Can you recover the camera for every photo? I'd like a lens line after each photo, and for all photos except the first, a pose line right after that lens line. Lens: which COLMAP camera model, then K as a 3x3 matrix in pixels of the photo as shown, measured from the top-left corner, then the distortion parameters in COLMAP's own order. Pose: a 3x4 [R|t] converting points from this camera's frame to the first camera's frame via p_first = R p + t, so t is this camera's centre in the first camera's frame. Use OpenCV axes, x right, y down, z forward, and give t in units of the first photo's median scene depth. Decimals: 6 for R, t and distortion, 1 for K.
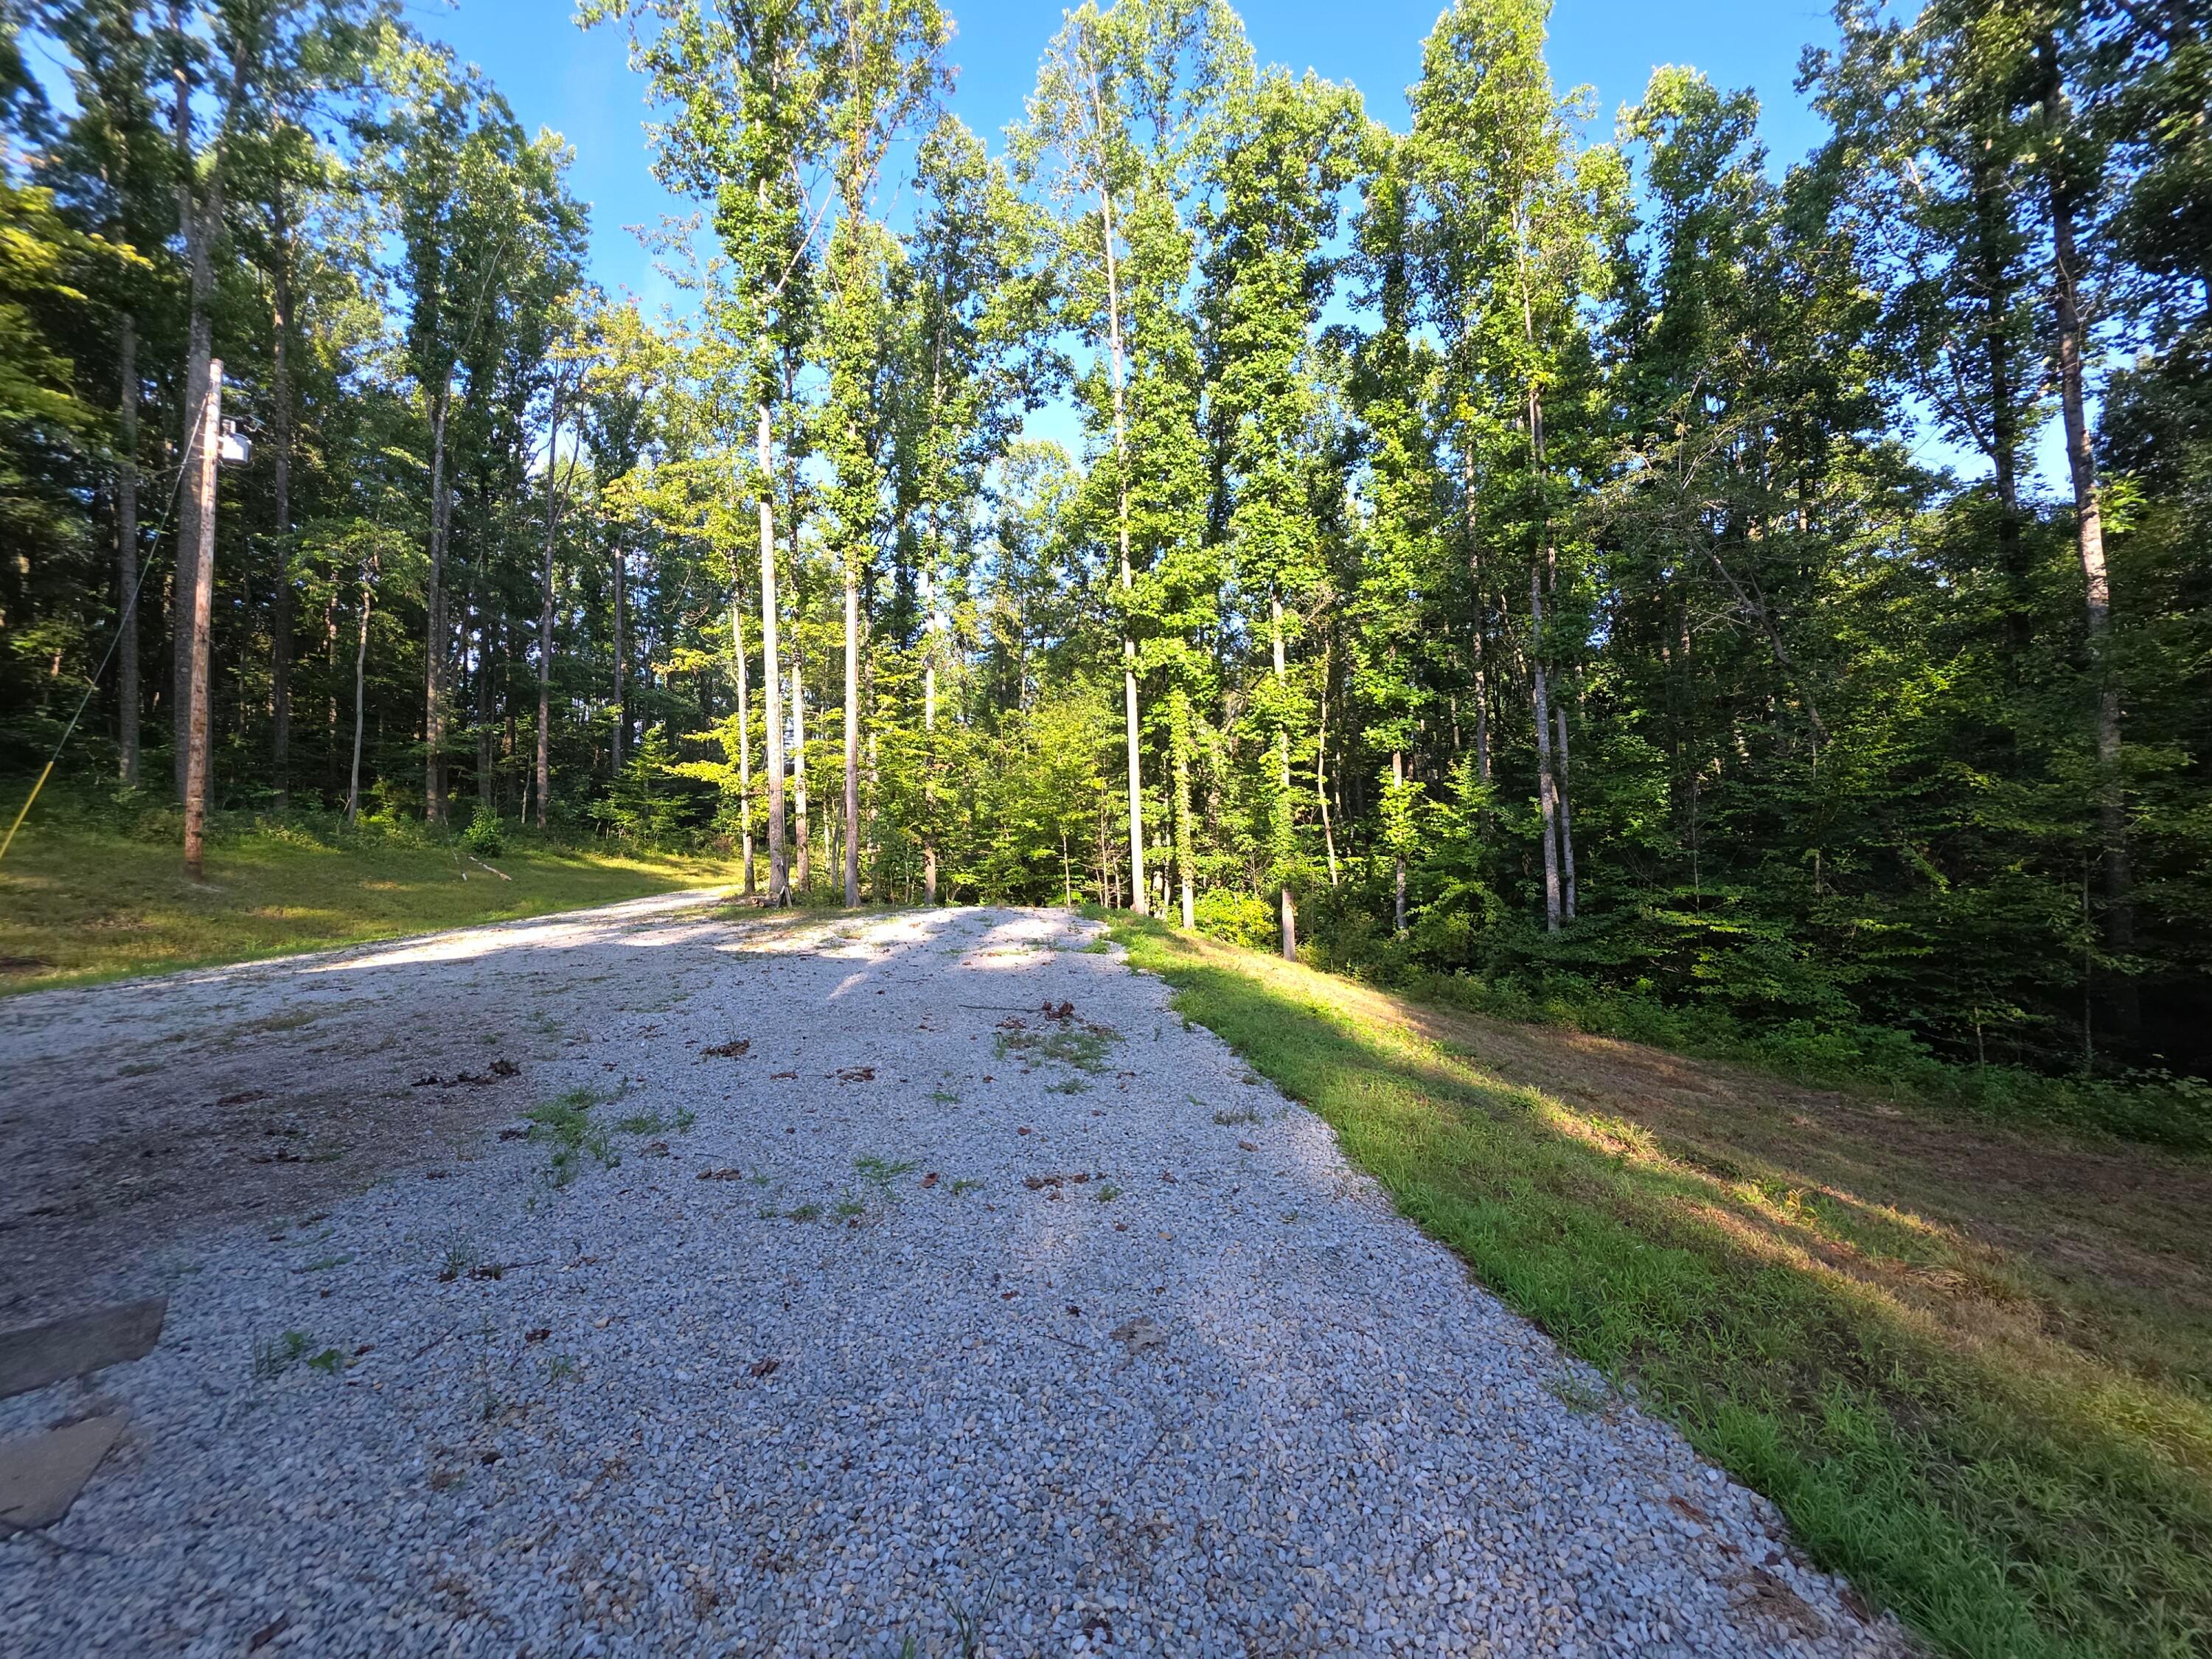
lens RADIAL K [[871.6, 0, 1102.9], [0, 871.6, 808.3], [0, 0, 1]] dist [-0.001436, 0.000303]
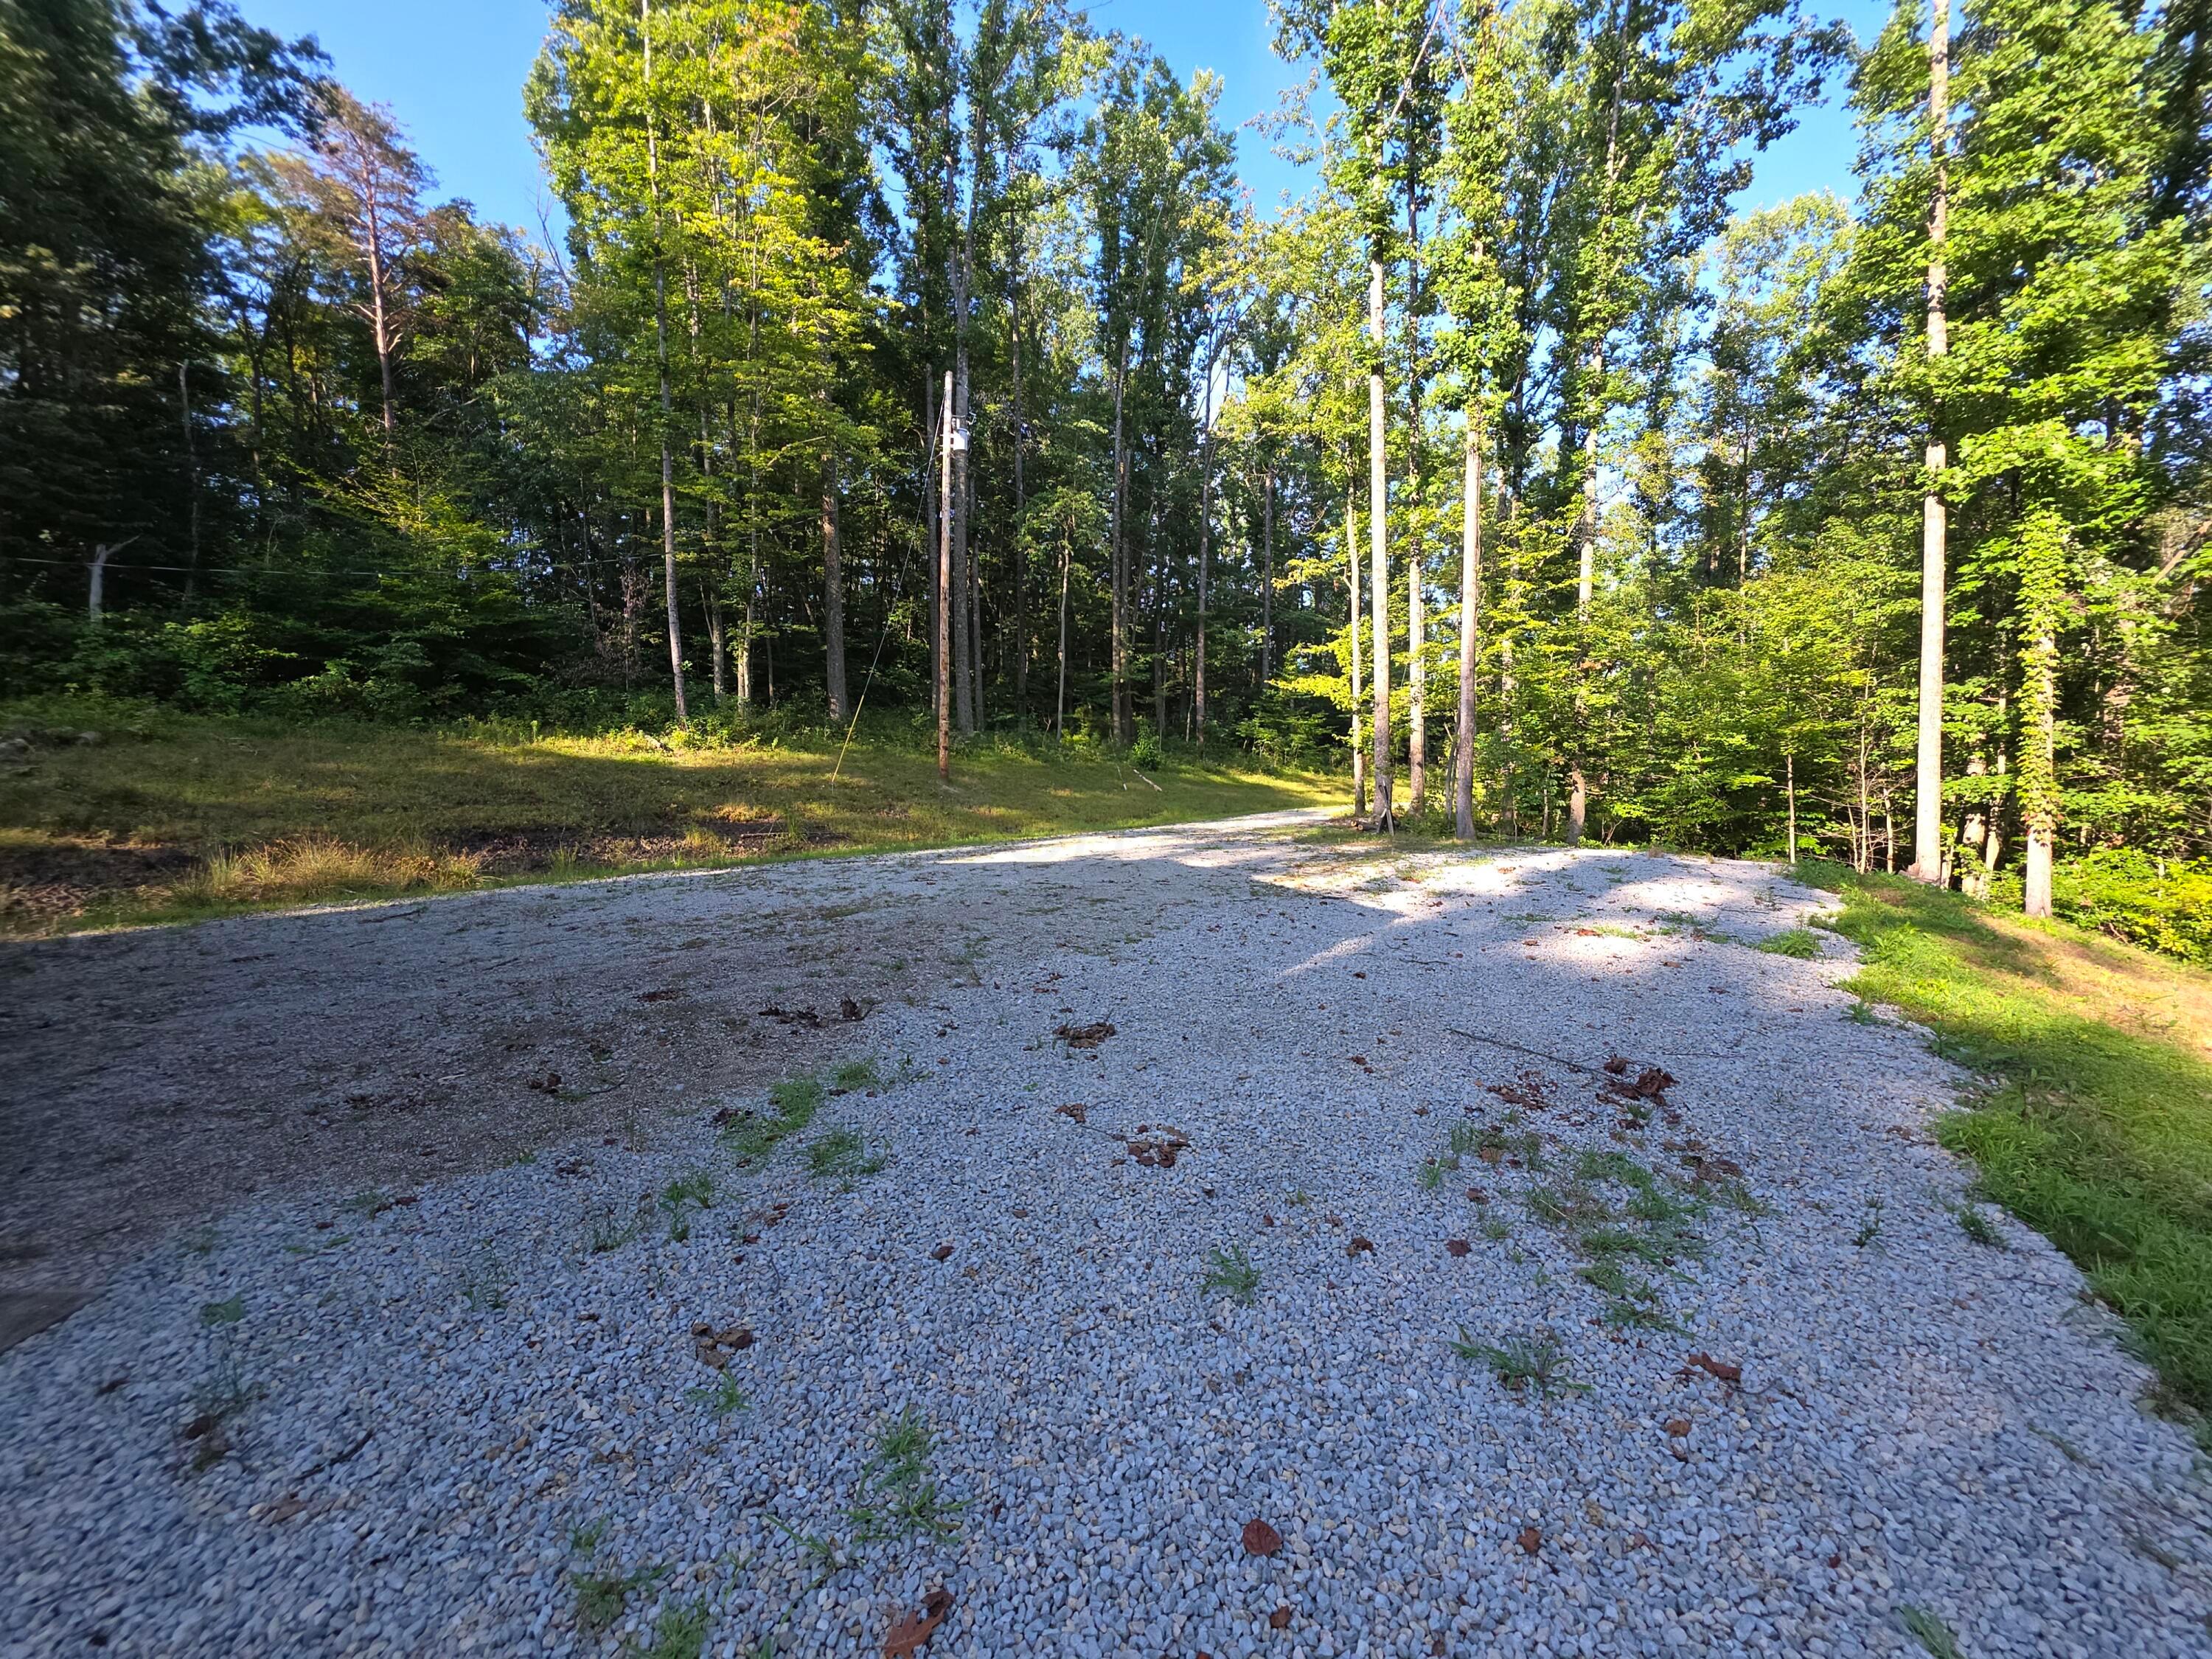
lens RADIAL K [[871.6, 0, 1102.9], [0, 871.6, 808.3], [0, 0, 1]] dist [-0.001436, 0.000303]
pose [[0.743839, 0.048414, -0.666604, 0.014028], [0.012708, 0.996168, 0.086529, 0.005707], [0.668238, -0.072835, 0.740373, 0.113573]]
